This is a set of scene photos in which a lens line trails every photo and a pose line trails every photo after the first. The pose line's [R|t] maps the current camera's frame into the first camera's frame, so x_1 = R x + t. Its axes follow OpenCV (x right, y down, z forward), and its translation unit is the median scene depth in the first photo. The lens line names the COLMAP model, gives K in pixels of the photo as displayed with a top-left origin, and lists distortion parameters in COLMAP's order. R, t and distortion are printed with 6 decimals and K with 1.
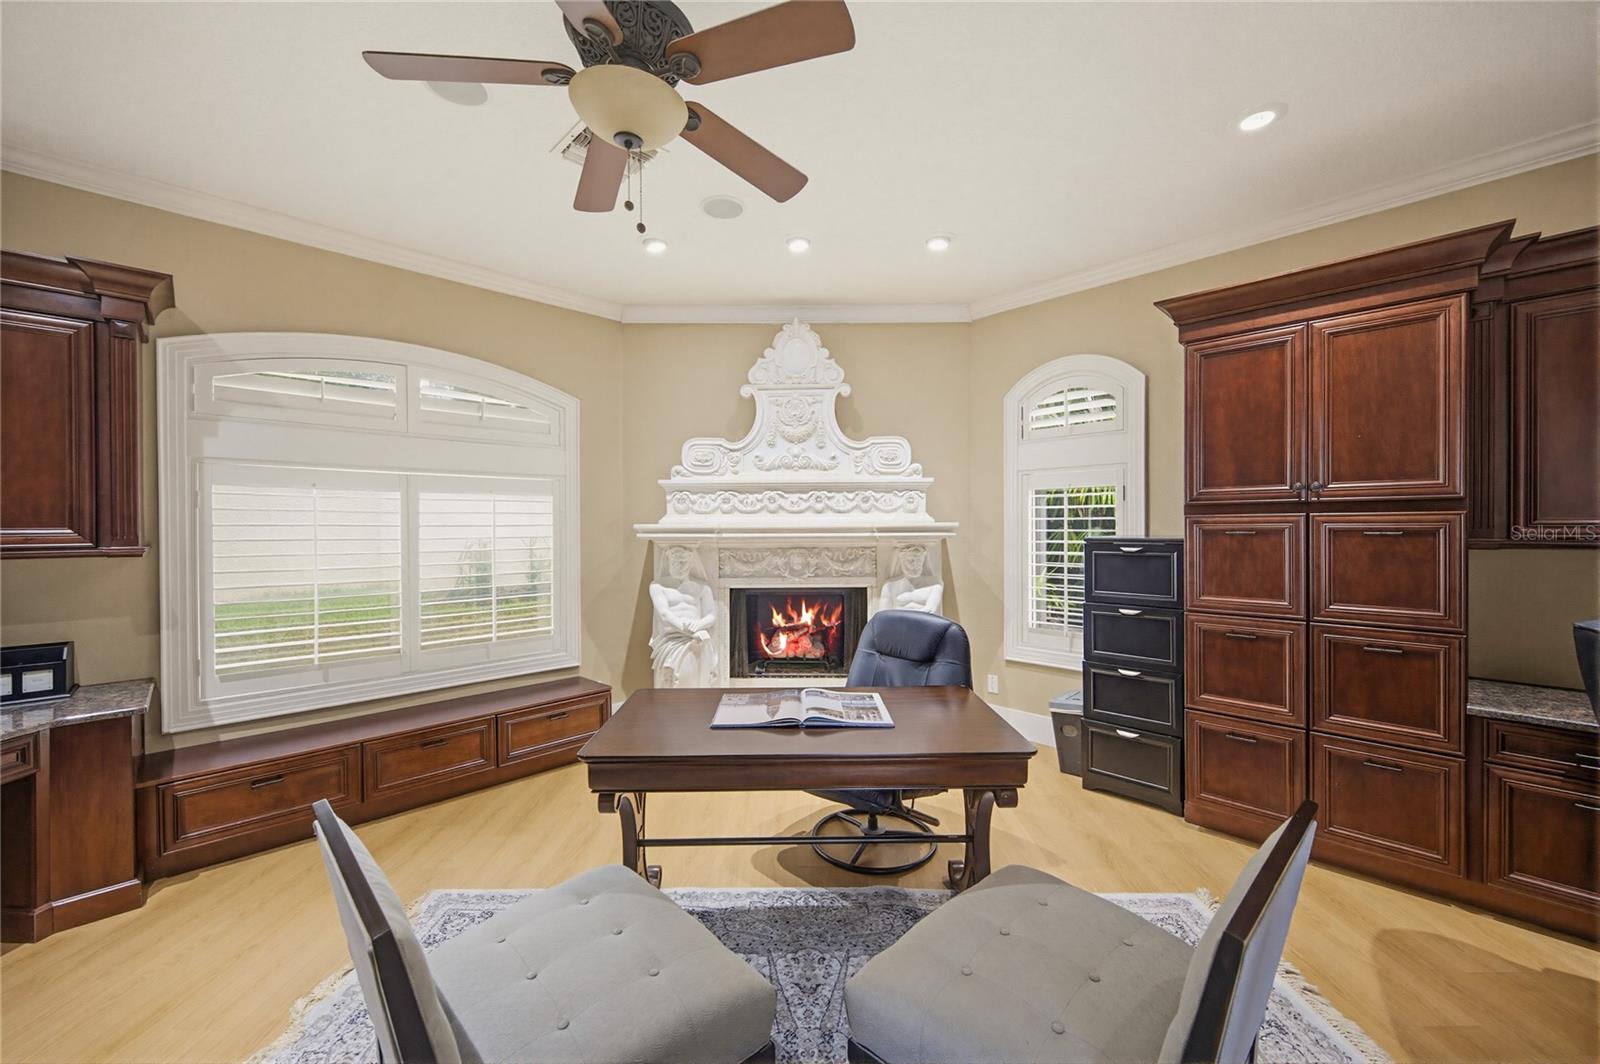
lens RADIAL K [[637.2, 0, 803.8], [0, 637.2, 528.6], [0, 0, 1]] dist [-0.000916, -0.000043]
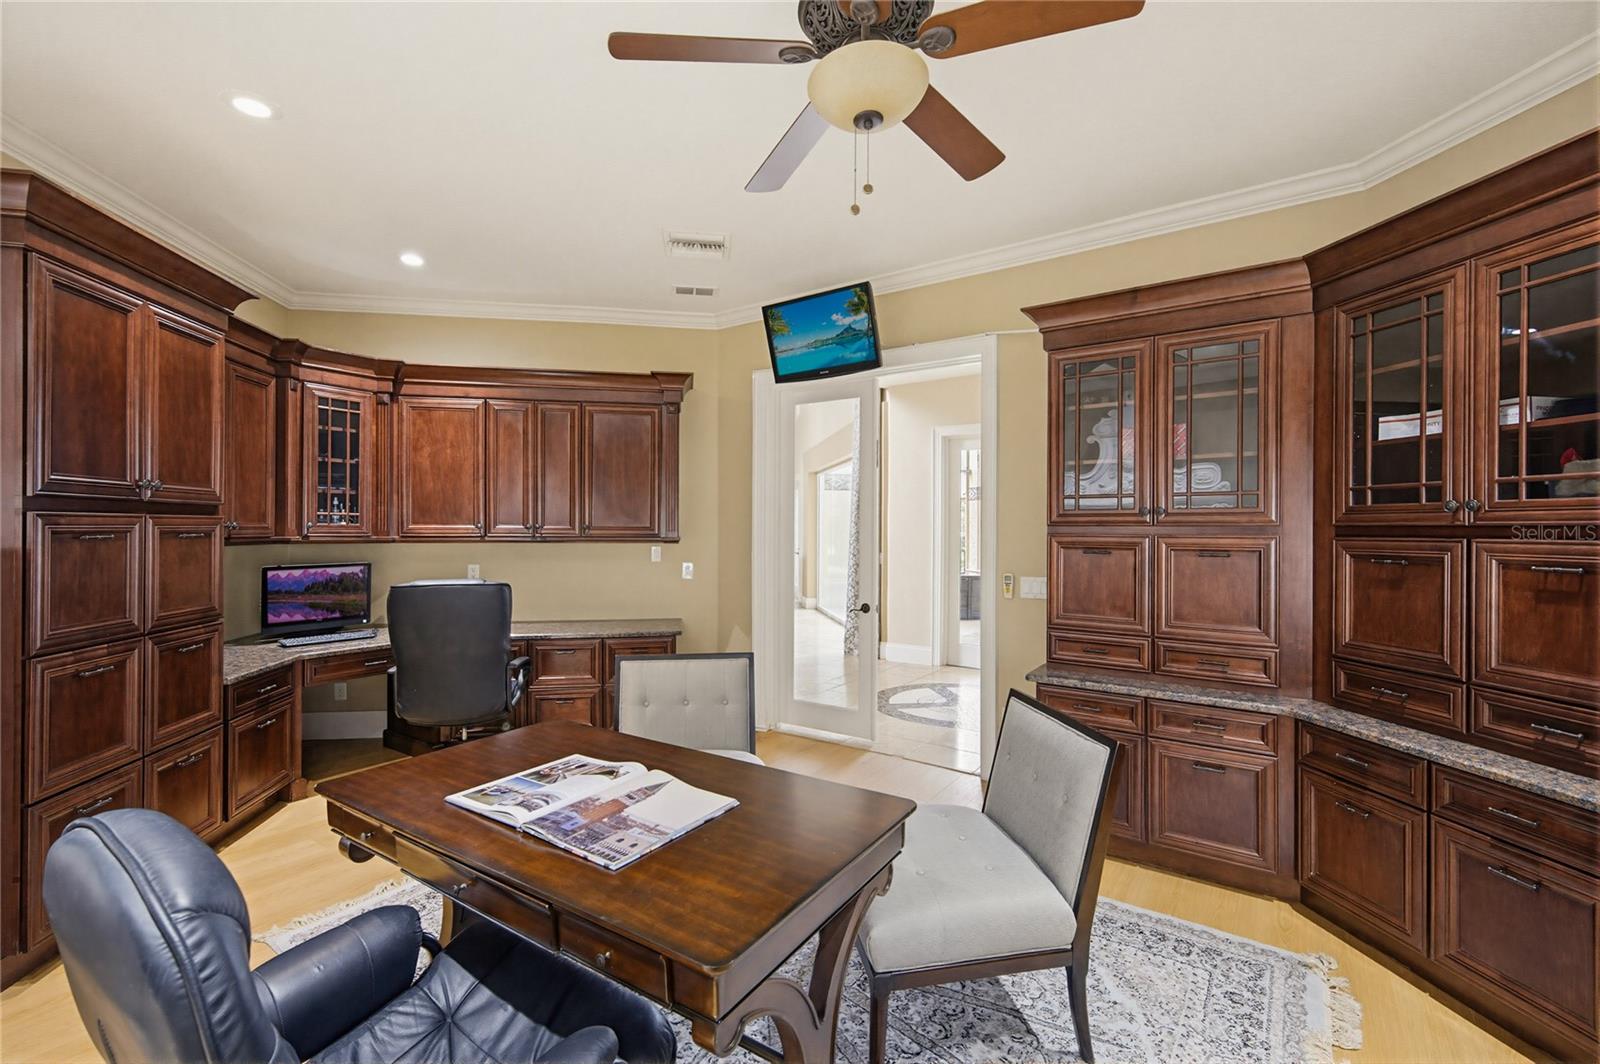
lens RADIAL K [[691.6, 0, 804.3], [0, 691.6, 529.6], [0, 0, 1]] dist [0.000813, 0.000055]
pose [[-0.824082, 0.004763, 0.566451, -0.563546], [0.006806, 0.999976, 0.001493, 0.002128], [-0.566430, 0.005086, -0.824094, 1.390225]]
